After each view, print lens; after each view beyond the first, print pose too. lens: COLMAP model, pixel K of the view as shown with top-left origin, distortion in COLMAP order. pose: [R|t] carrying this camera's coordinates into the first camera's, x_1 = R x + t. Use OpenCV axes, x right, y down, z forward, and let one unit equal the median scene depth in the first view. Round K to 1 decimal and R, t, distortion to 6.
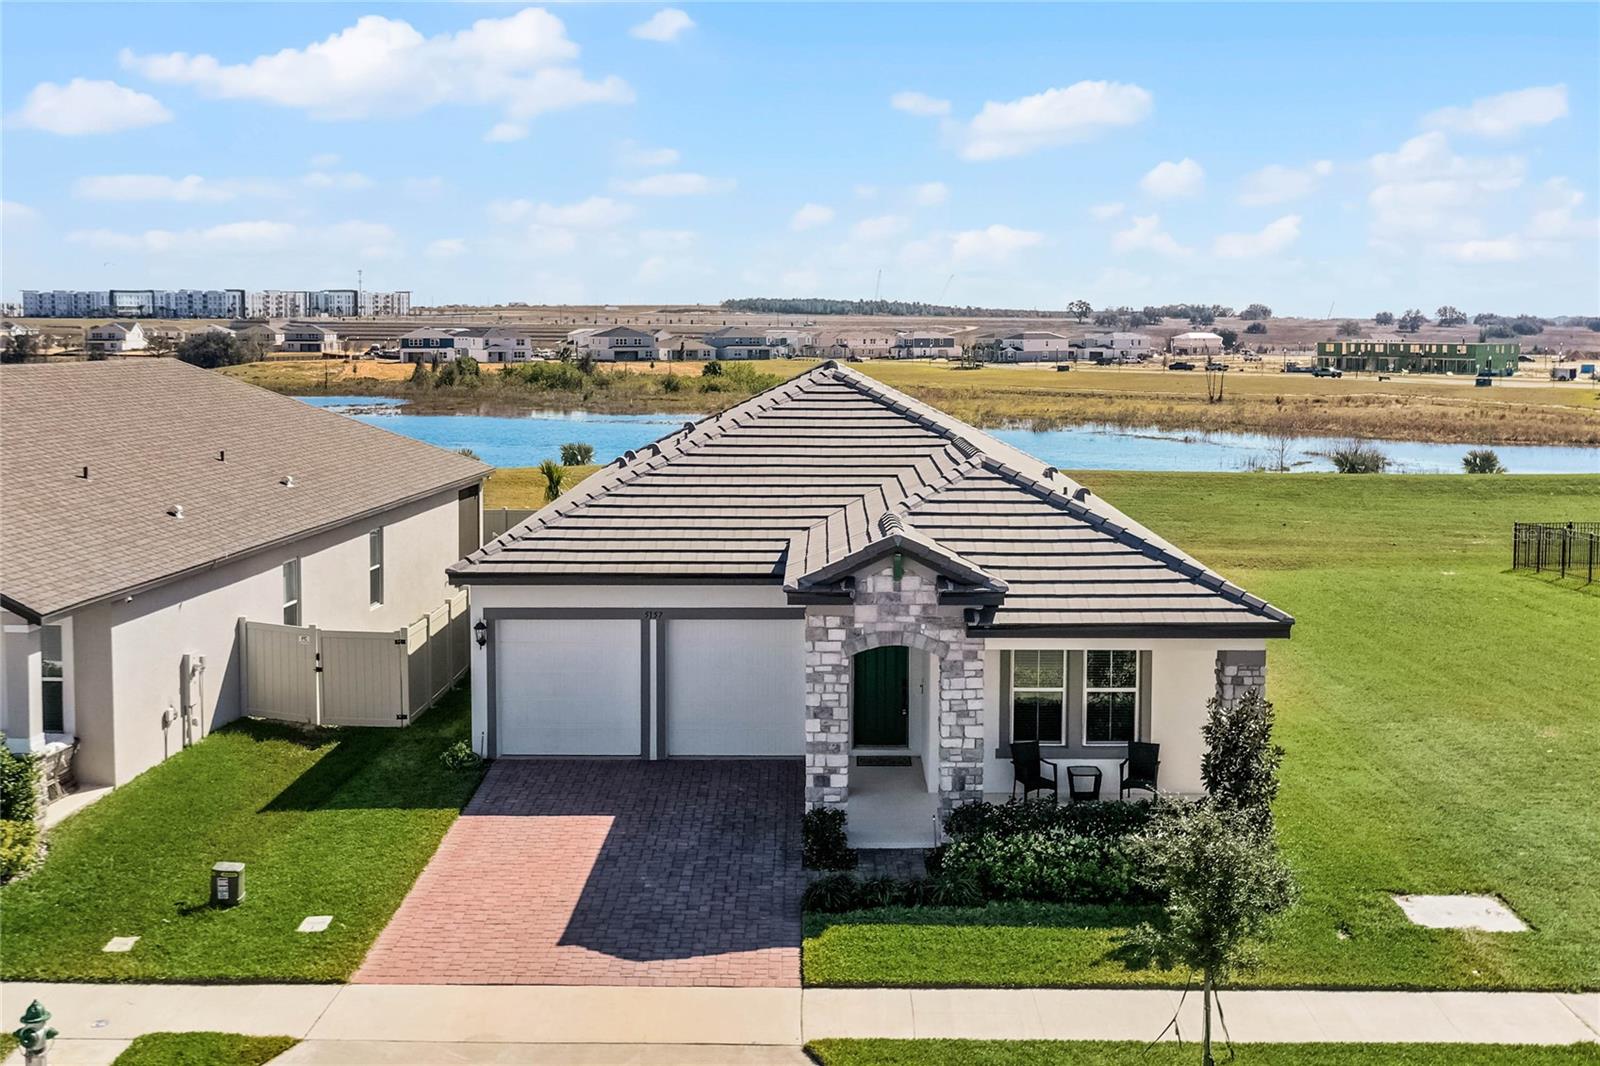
lens RADIAL K [[1688.3, 0, 837.7], [0, 1688.3, 448.9], [0, 0, 1]] dist [0.003453, 0.009899]
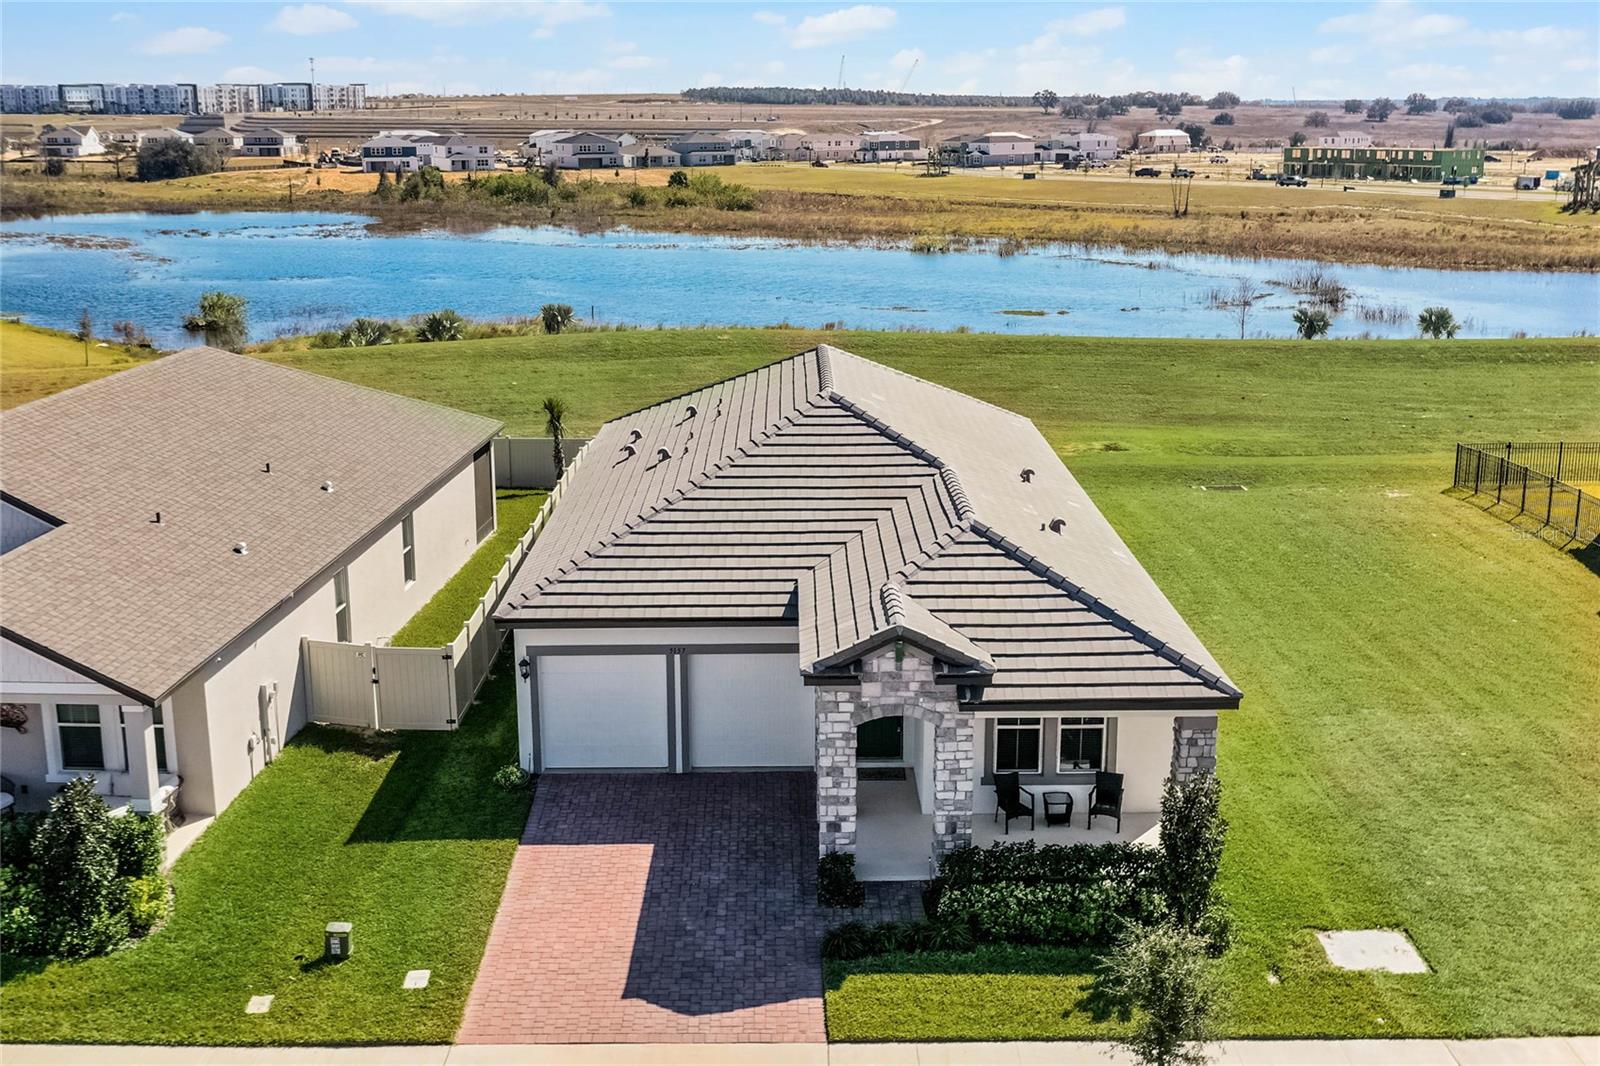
lens RADIAL K [[1672.5, 0, 816.1], [0, 1672.5, 506.5], [0, 0, 1]] dist [0.003468, 0.010417]
pose [[0.999940, -0.007538, 0.007997, -0.026676], [0.006164, 0.987137, 0.159755, -0.189664], [-0.009098, -0.159696, 0.987124, -0.095616]]
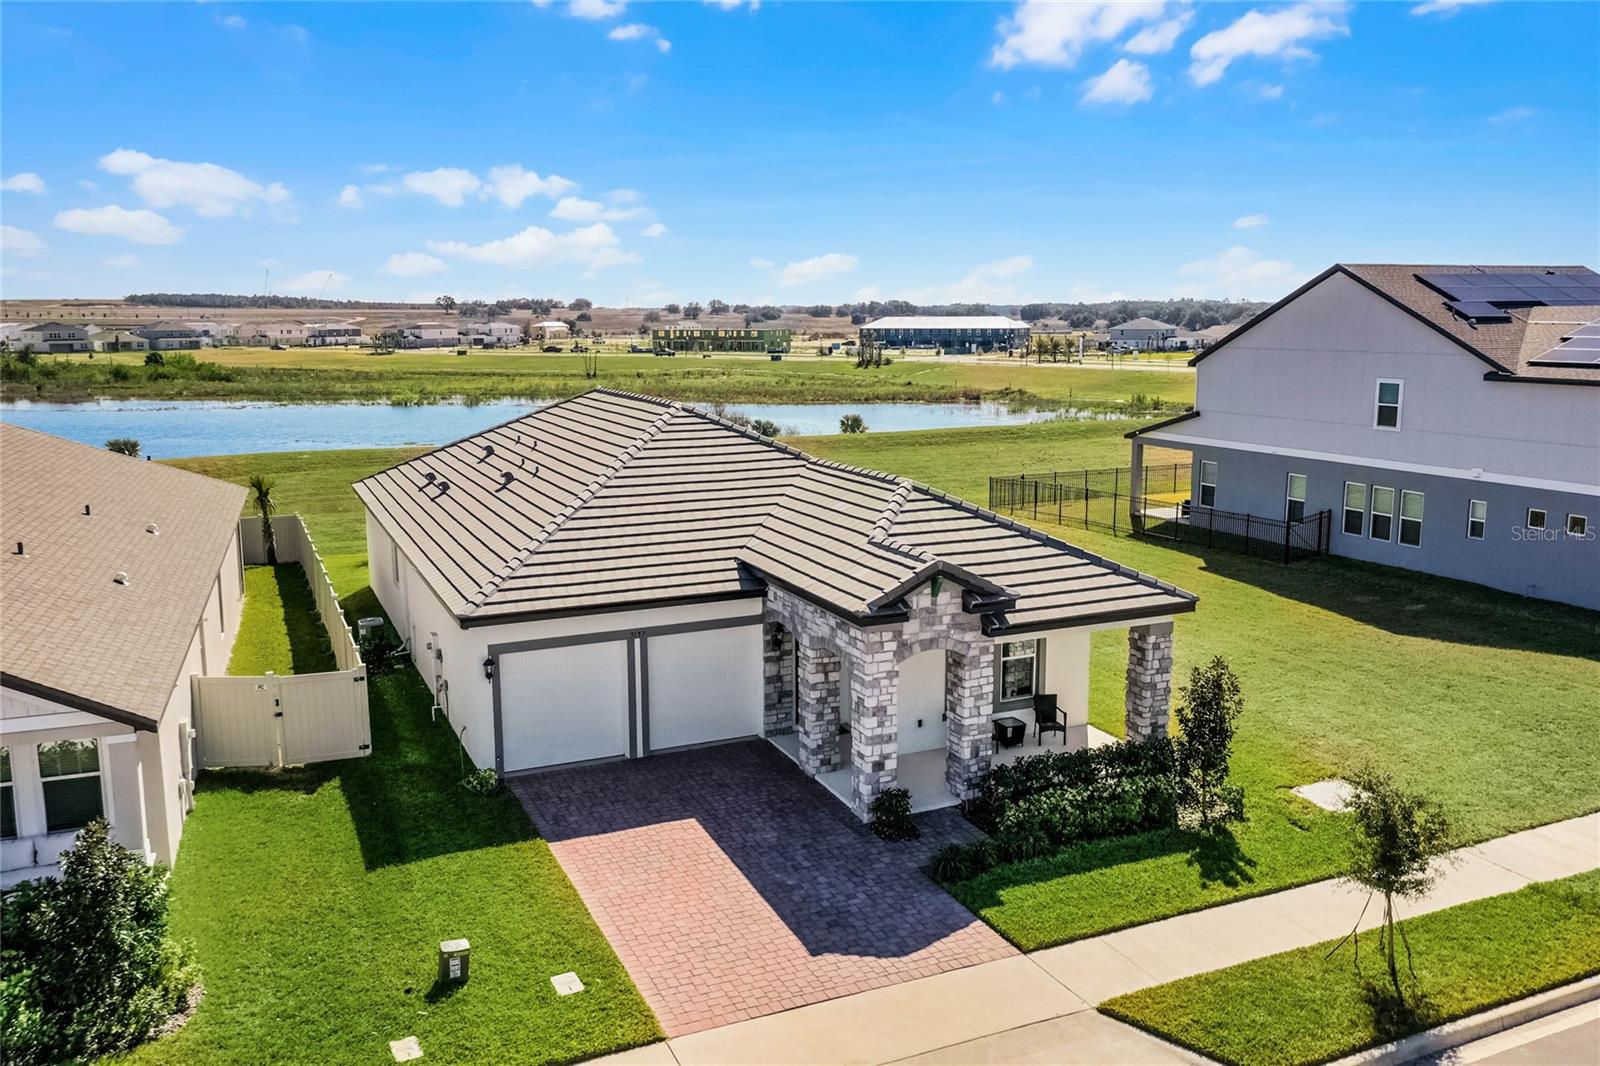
lens RADIAL K [[1268.6, 0, 797.1], [0, 1268.6, 534.3], [0, 0, 1]] dist [0.010569, -0.002569]
pose [[0.914052, -0.077377, 0.398148, -0.377810], [0.037552, 0.993562, 0.106883, -0.062053], [-0.403855, -0.082745, 0.911073, 0.193221]]
